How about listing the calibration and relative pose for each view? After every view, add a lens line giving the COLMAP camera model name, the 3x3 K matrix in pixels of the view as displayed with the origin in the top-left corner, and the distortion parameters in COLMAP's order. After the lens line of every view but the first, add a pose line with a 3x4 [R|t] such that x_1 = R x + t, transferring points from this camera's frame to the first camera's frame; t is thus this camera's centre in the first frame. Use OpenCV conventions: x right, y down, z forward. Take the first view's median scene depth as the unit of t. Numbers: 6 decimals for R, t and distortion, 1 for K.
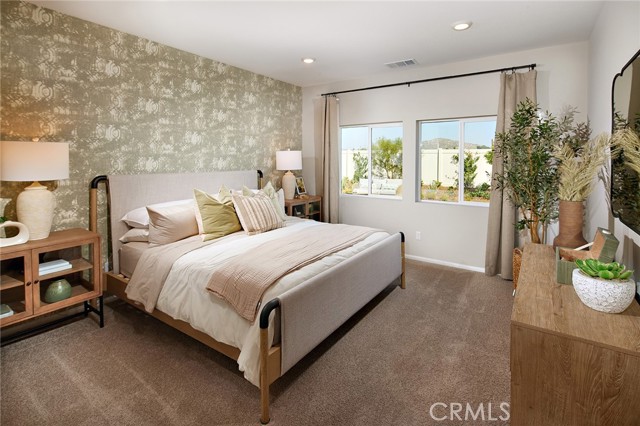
lens RADIAL K [[310.3, 0, 320.0], [0, 310.3, 213.0], [0, 0, 1]] dist [0.000199, -0.000101]
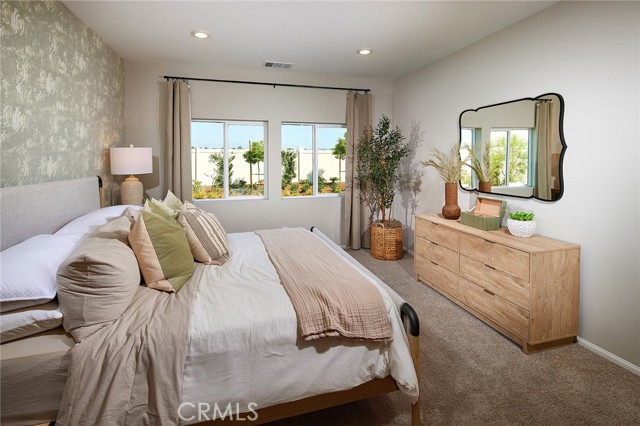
lens RADIAL K [[309.9, 0, 320.5], [0, 309.9, 205.8], [0, 0, 1]] dist [0.003359, 0.000250]
pose [[0.625717, -0.121886, 0.770469, -0.448981], [0.137292, 0.989506, 0.045039, -0.045290], [-0.767873, 0.077598, 0.635885, 0.255005]]
